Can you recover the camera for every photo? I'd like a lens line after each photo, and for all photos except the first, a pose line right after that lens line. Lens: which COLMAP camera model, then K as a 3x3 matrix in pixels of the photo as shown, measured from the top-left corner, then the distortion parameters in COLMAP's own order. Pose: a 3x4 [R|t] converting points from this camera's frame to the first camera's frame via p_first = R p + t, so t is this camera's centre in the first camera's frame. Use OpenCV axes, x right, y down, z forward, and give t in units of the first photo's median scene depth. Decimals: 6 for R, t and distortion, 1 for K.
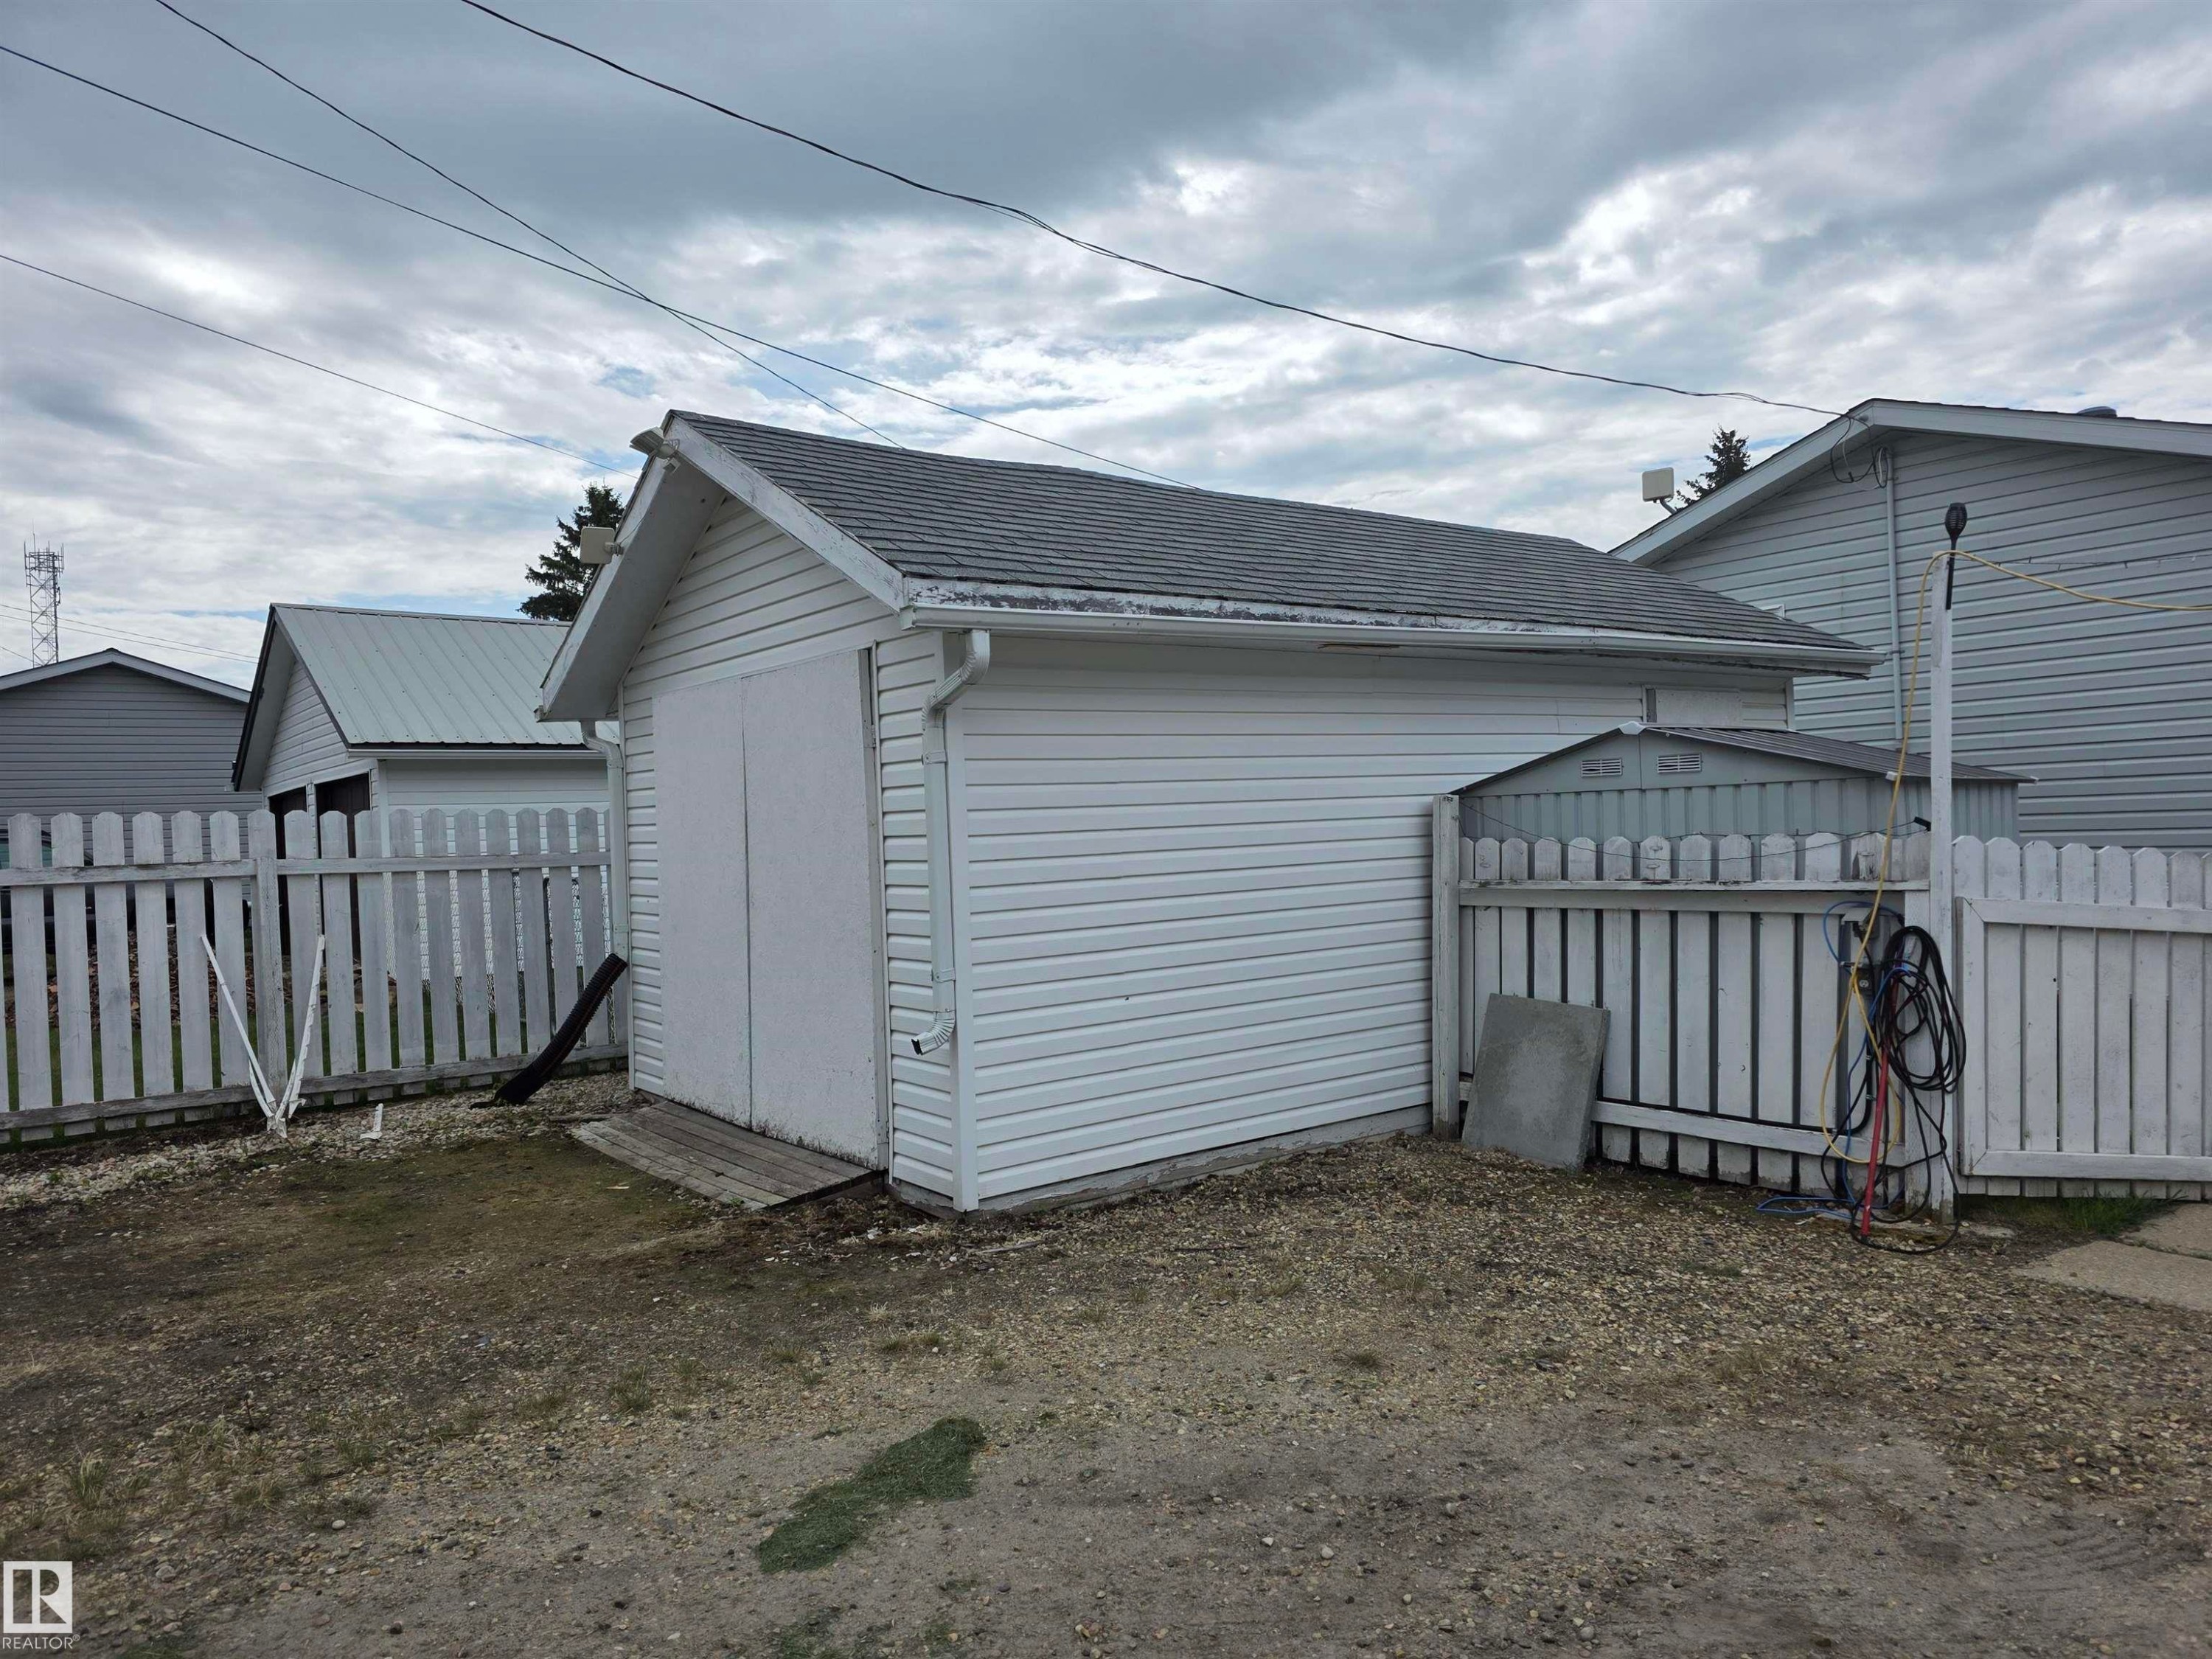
lens RADIAL K [[1501.6, 0, 1106.4], [0, 1501.6, 829.5], [0, 0, 1]] dist [0.065348, -0.063922]
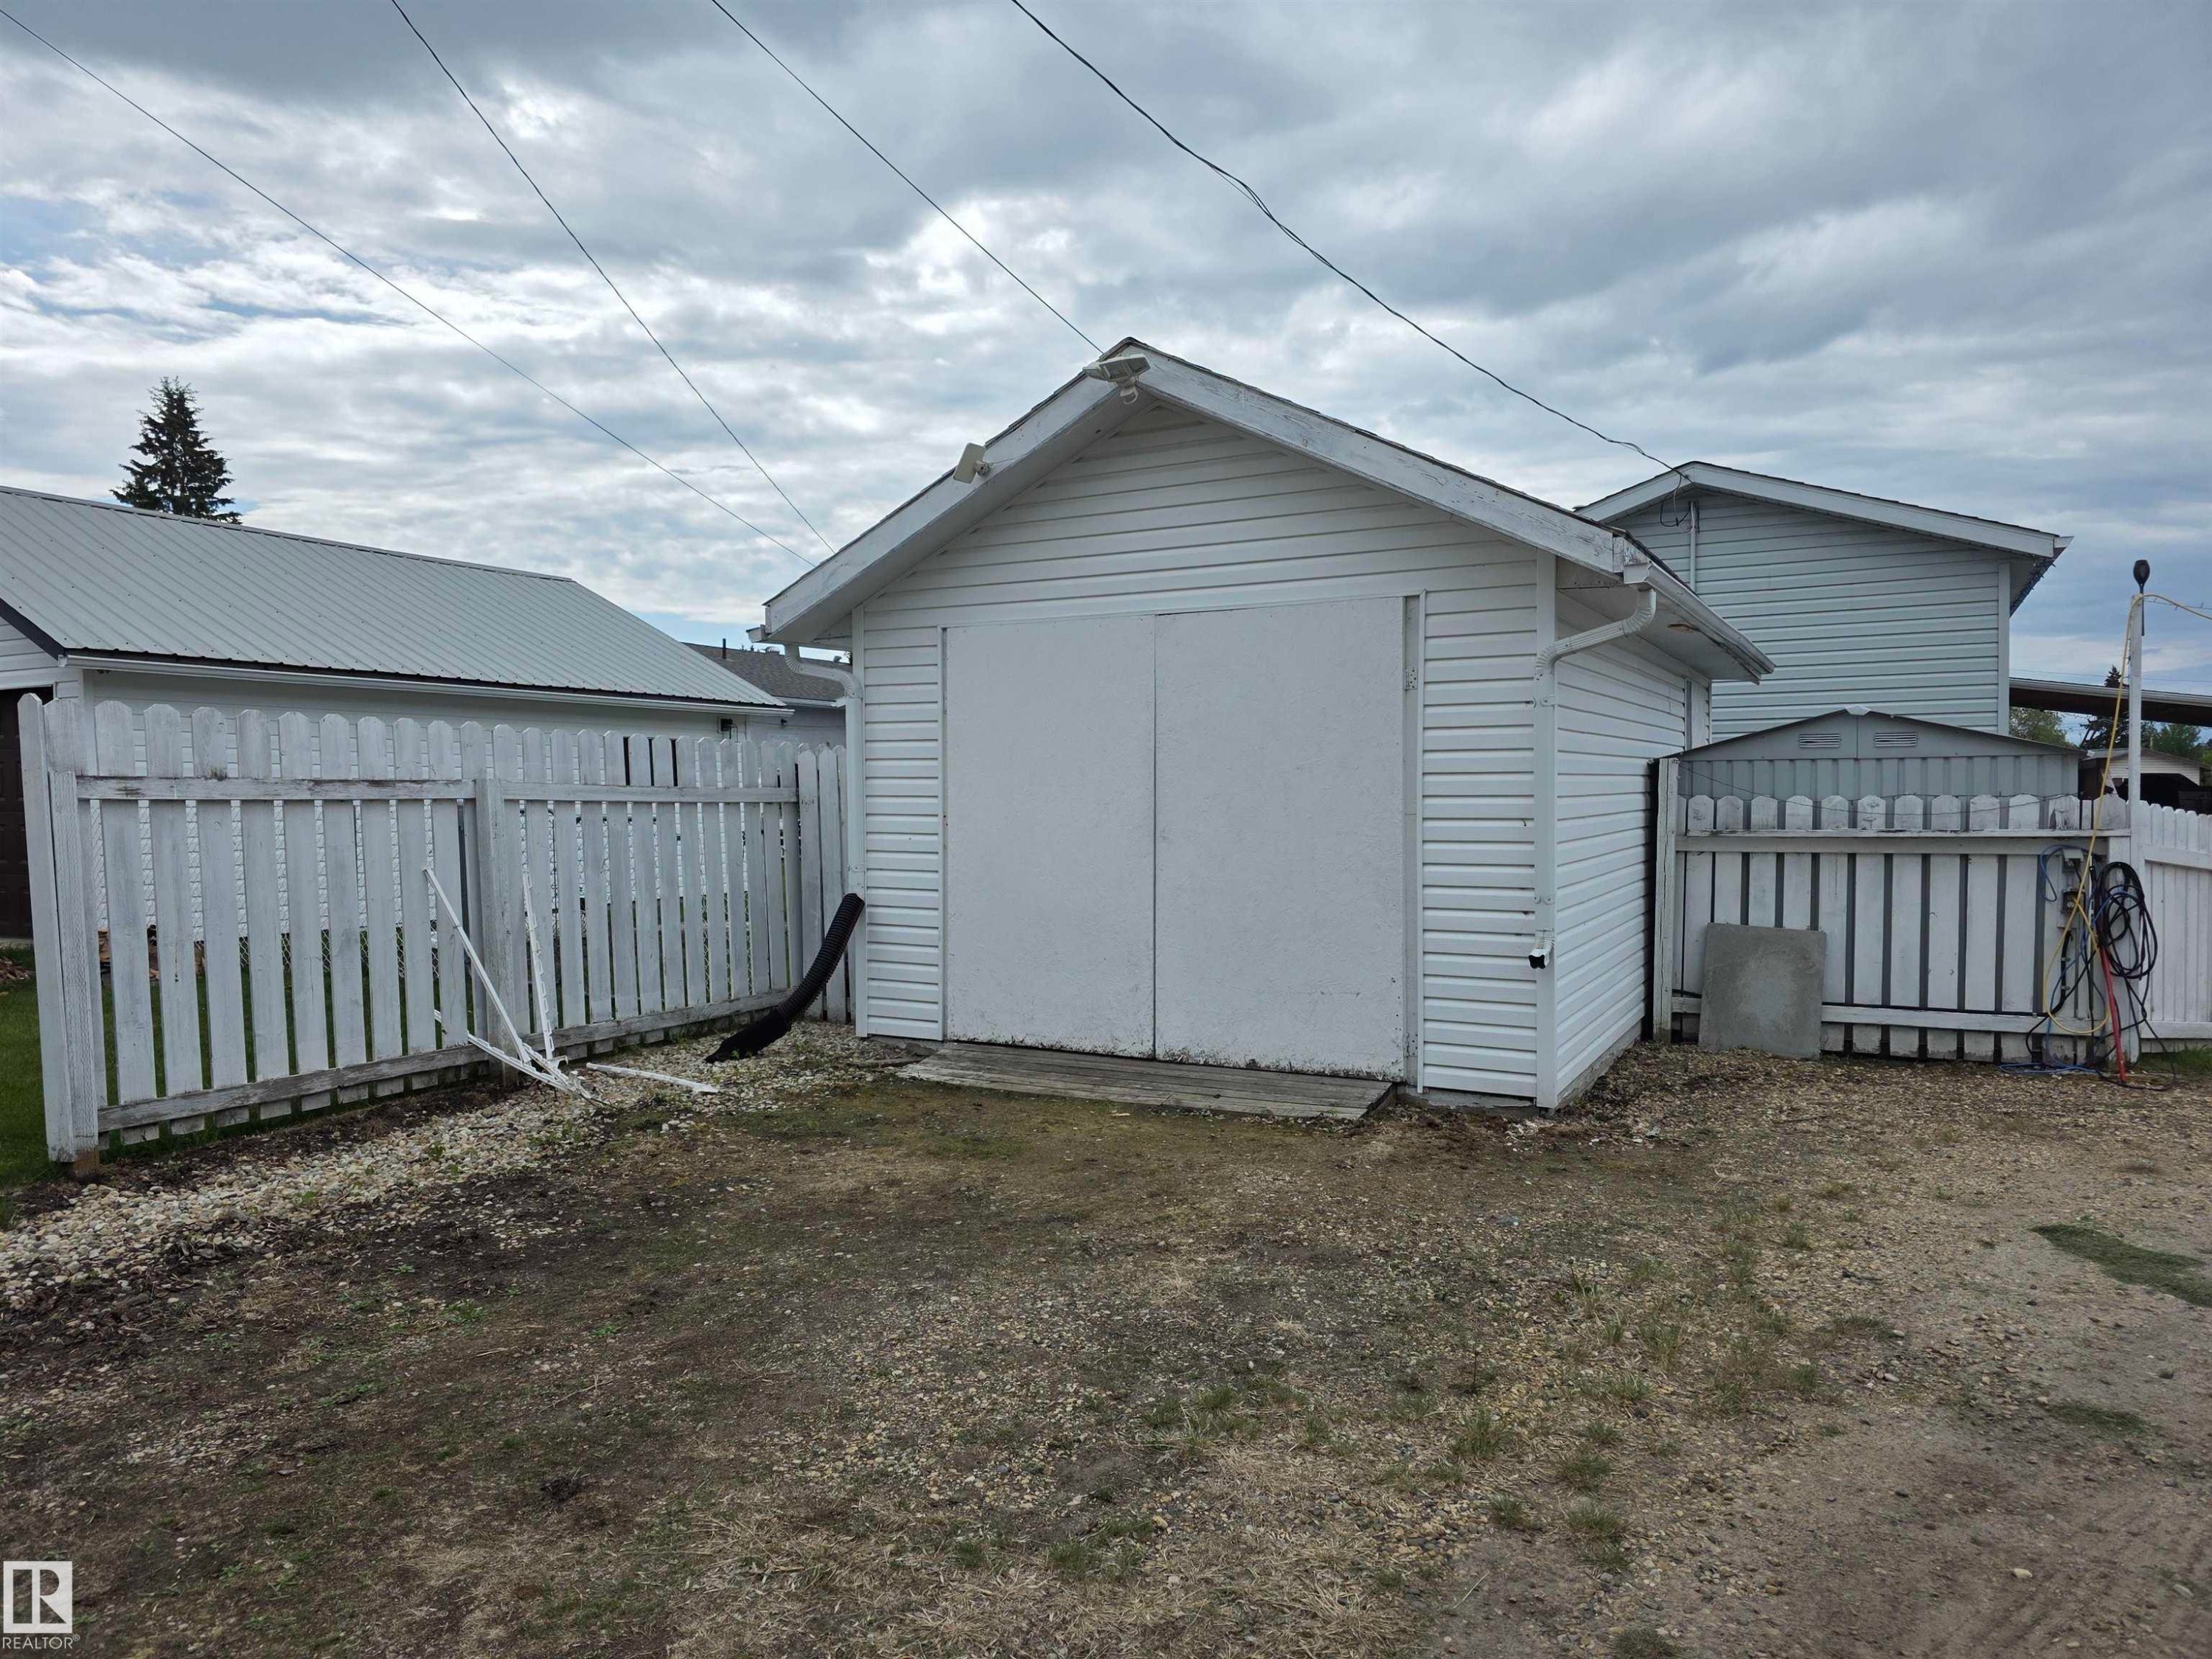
lens RADIAL K [[1501.6, 0, 1106.4], [0, 1501.6, 829.5], [0, 0, 1]] dist [0.065348, -0.063922]
pose [[0.904902, 0.021383, 0.425084, -0.744012], [-0.026262, 0.999639, 0.005621, 0.041628], [-0.424810, -0.016250, 0.905137, 0.106944]]
